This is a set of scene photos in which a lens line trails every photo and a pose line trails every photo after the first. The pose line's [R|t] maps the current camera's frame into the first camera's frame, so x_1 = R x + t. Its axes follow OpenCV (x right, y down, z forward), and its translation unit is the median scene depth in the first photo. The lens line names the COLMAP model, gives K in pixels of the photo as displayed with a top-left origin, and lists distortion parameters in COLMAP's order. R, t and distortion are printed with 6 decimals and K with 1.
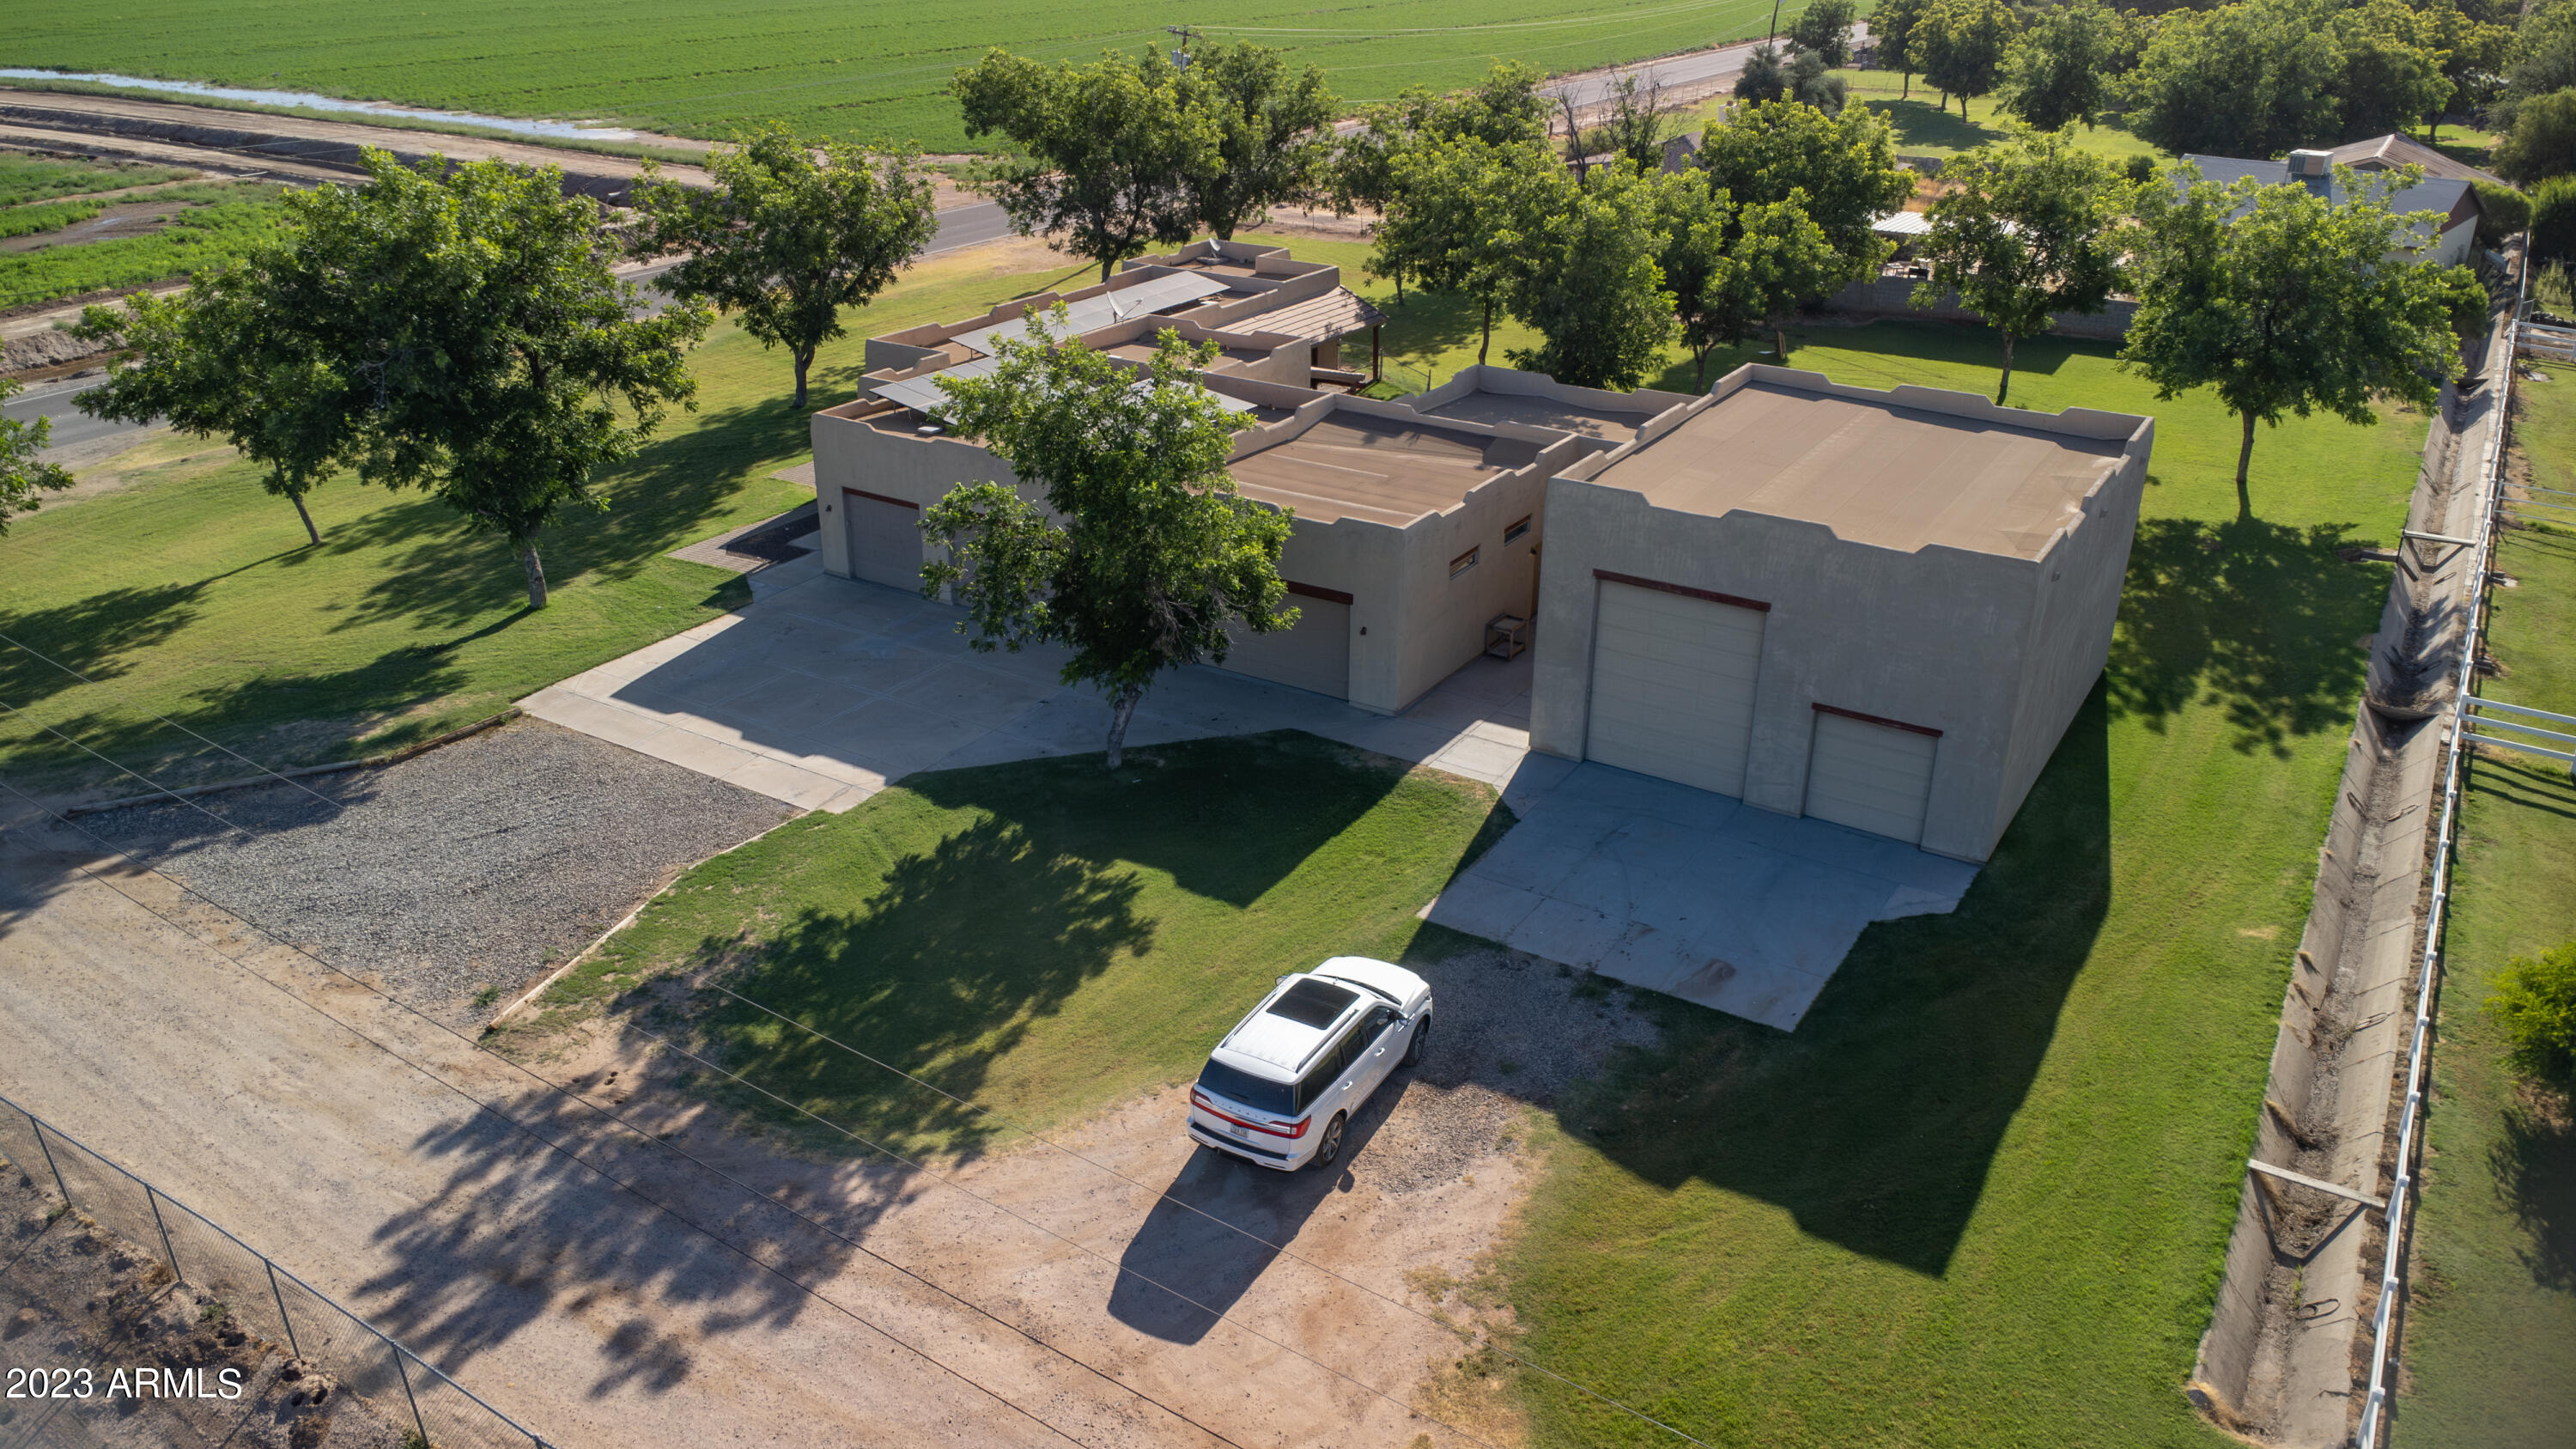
lens RADIAL K [[1829.0, 0, 1288.0], [0, 1829.0, 724.5], [0, 0, 1]] dist [0.006073, -0.001137]
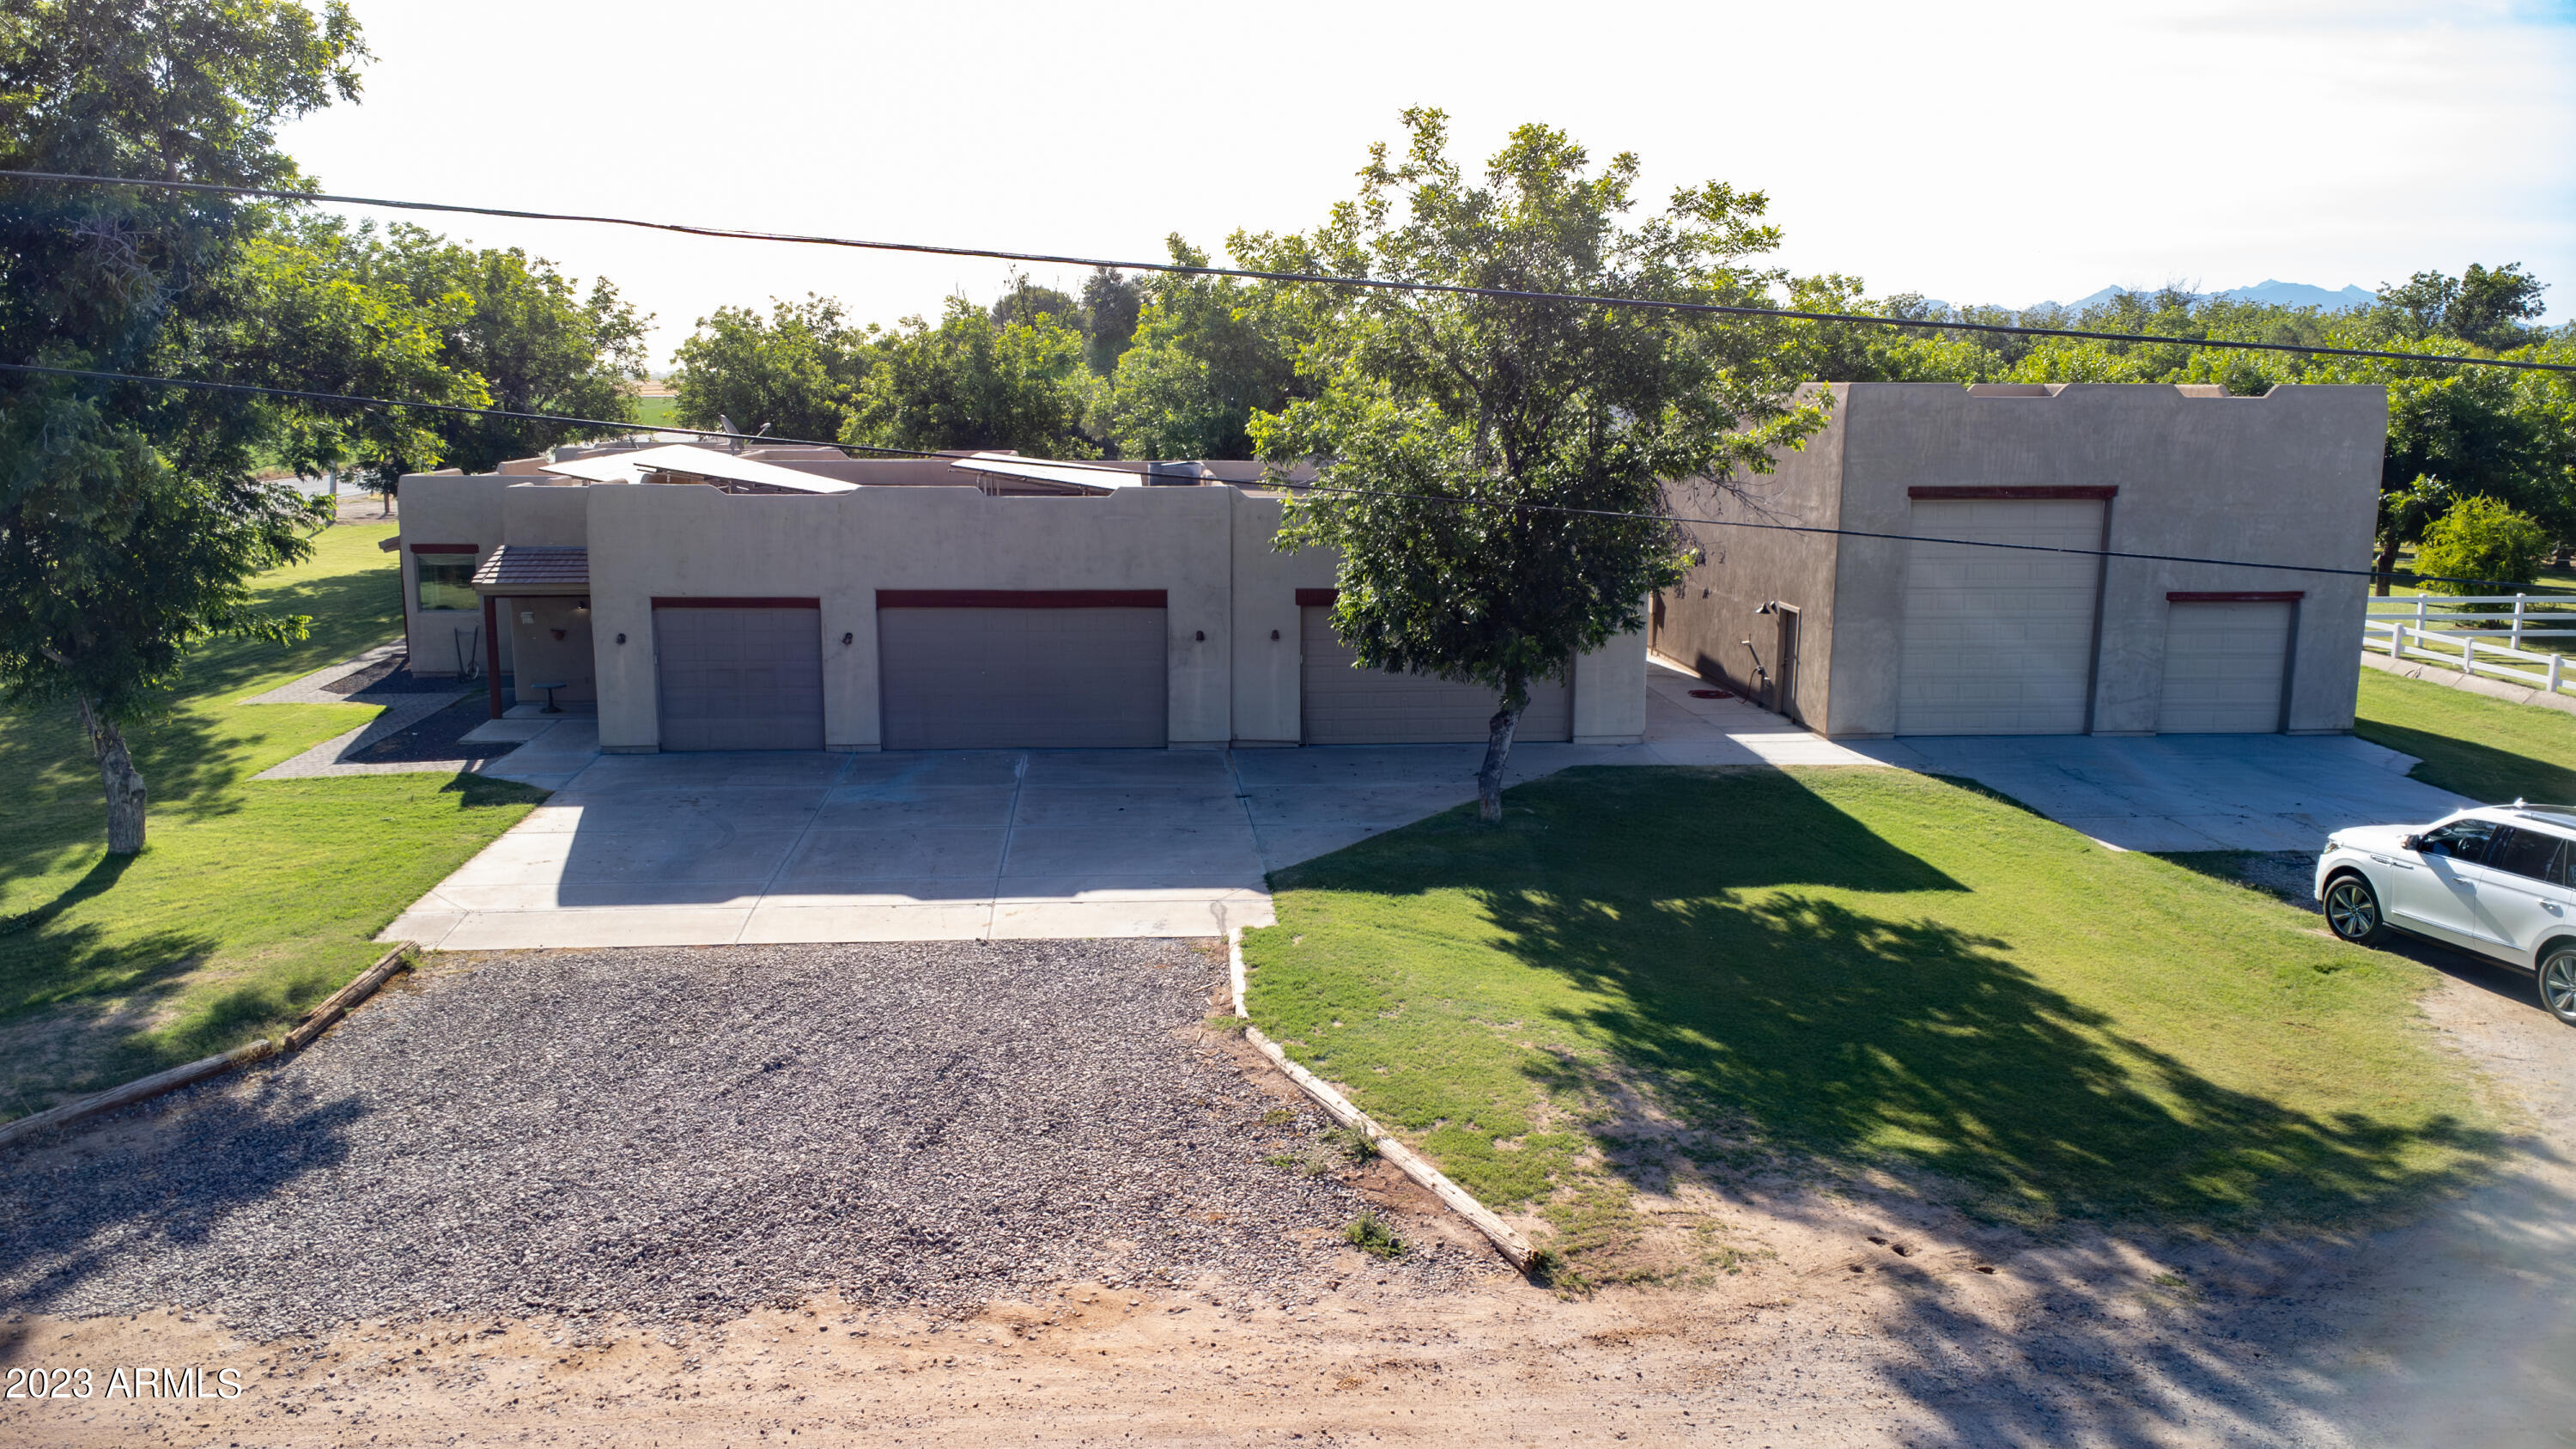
lens RADIAL K [[1862.2, 0, 1288.0], [0, 1862.2, 724.5], [0, 0, 1]] dist [-0.009163, -0.003087]
pose [[0.824748, -0.126674, 0.551131, -0.572670], [0.245166, 0.958331, -0.146615, 0.076302], [-0.509593, 0.256039, 0.821437, 0.525069]]
